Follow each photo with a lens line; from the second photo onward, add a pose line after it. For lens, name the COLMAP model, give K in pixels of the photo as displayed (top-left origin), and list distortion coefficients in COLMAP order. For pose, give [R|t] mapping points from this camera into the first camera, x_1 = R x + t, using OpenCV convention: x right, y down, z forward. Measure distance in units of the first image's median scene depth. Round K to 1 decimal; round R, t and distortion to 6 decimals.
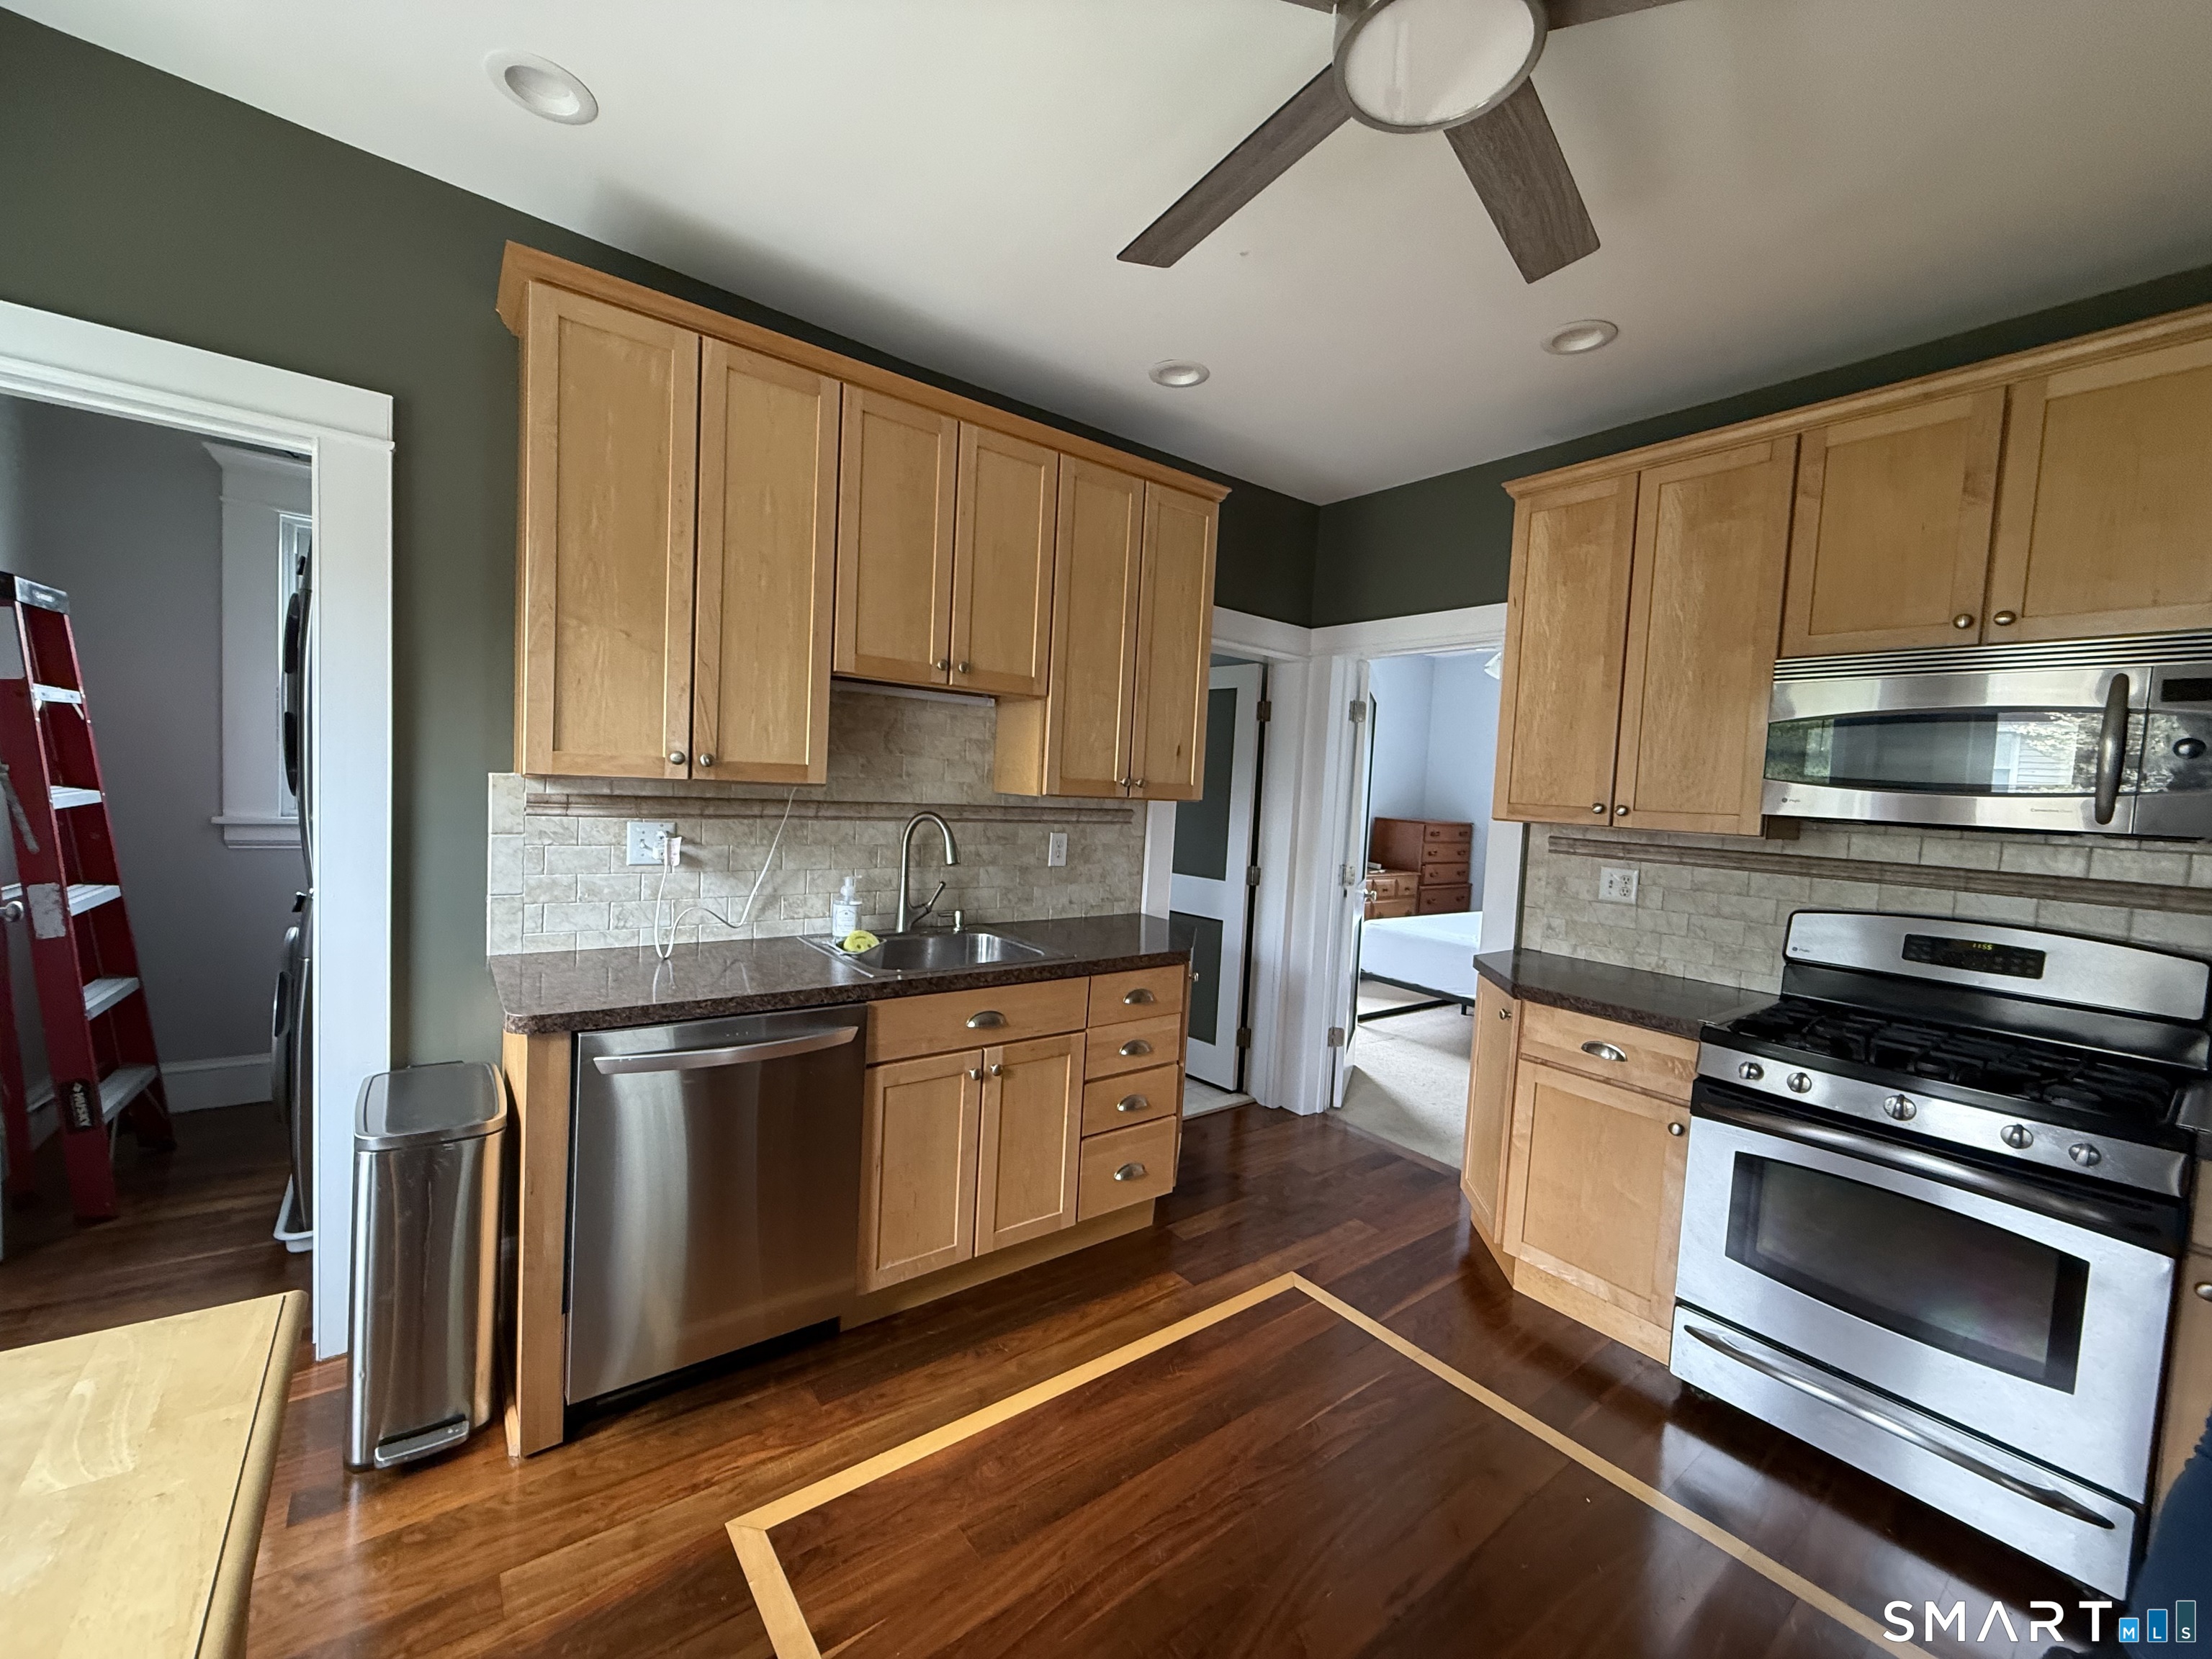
lens RADIAL K [[881.8, 0, 1102.0], [0, 881.8, 831.8], [0, 0, 1]] dist [-0.000088, -0.000055]
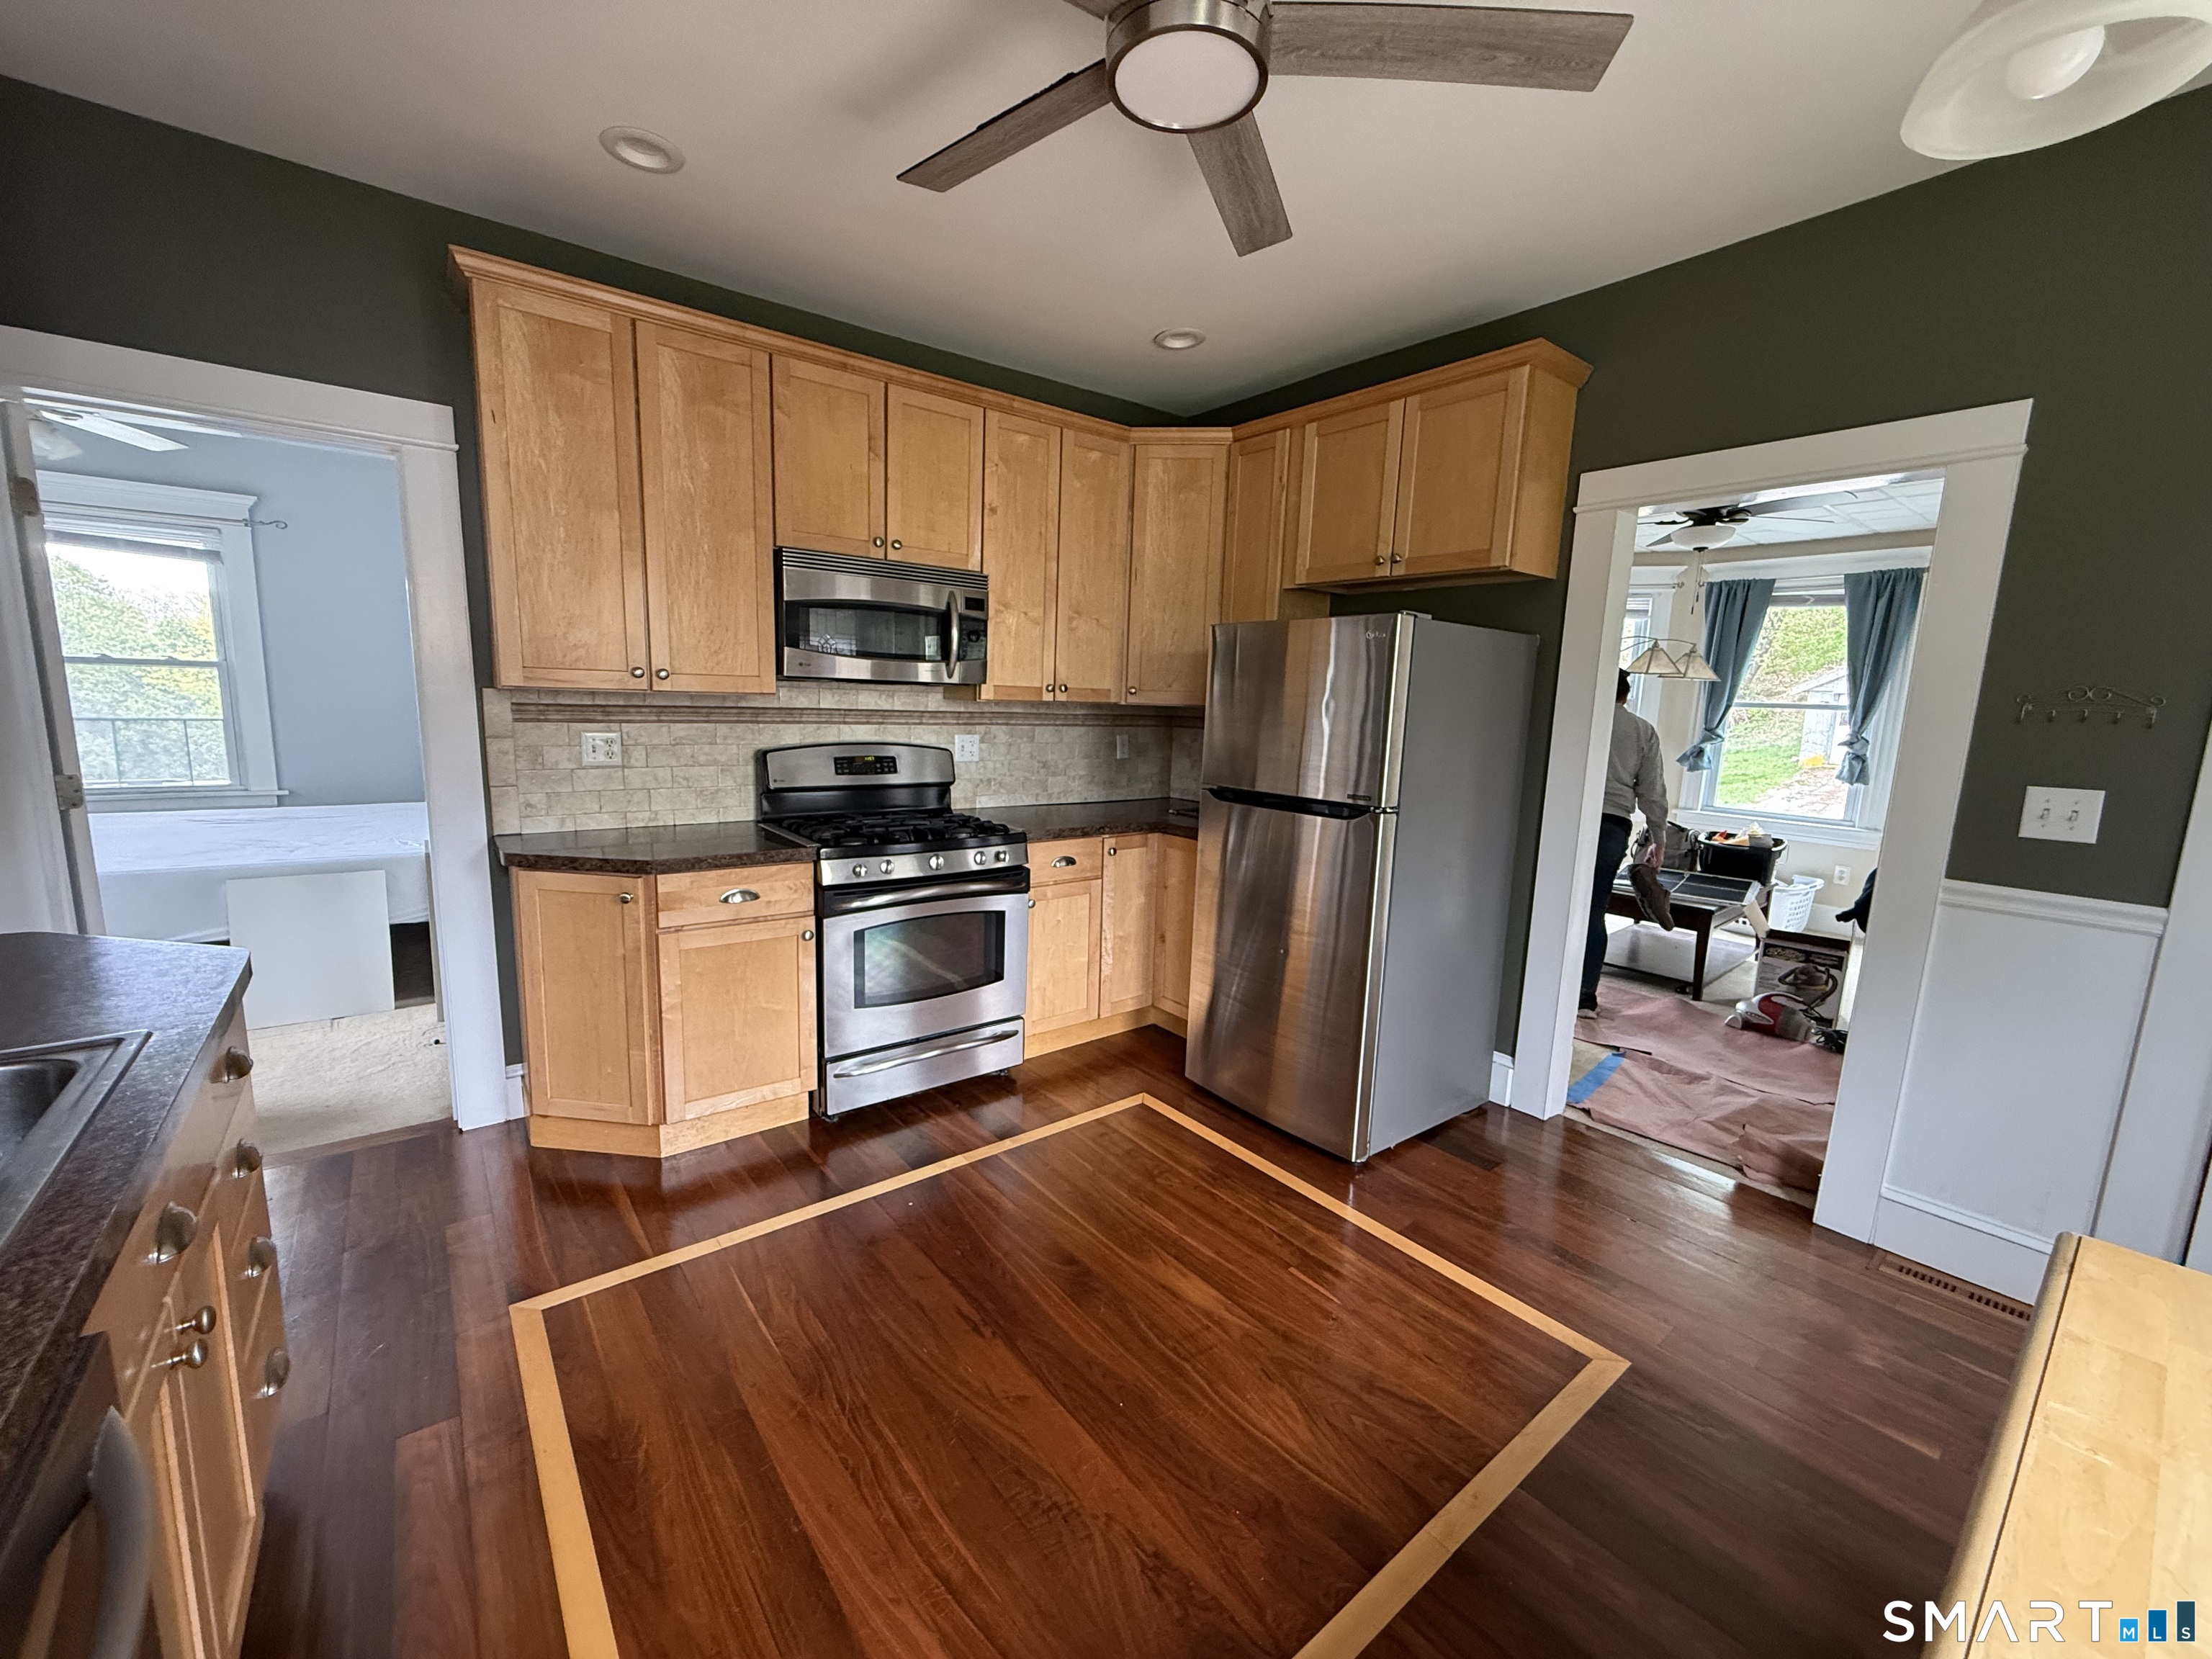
lens RADIAL K [[881.8, 0, 1102.0], [0, 881.8, 831.8], [0, 0, 1]] dist [-0.000088, -0.000055]
pose [[-0.010891, -0.204554, 0.978795, -0.468722], [0.022100, 0.978564, 0.204752, -0.044351], [-0.999696, 0.023861, -0.006136, 0.513254]]
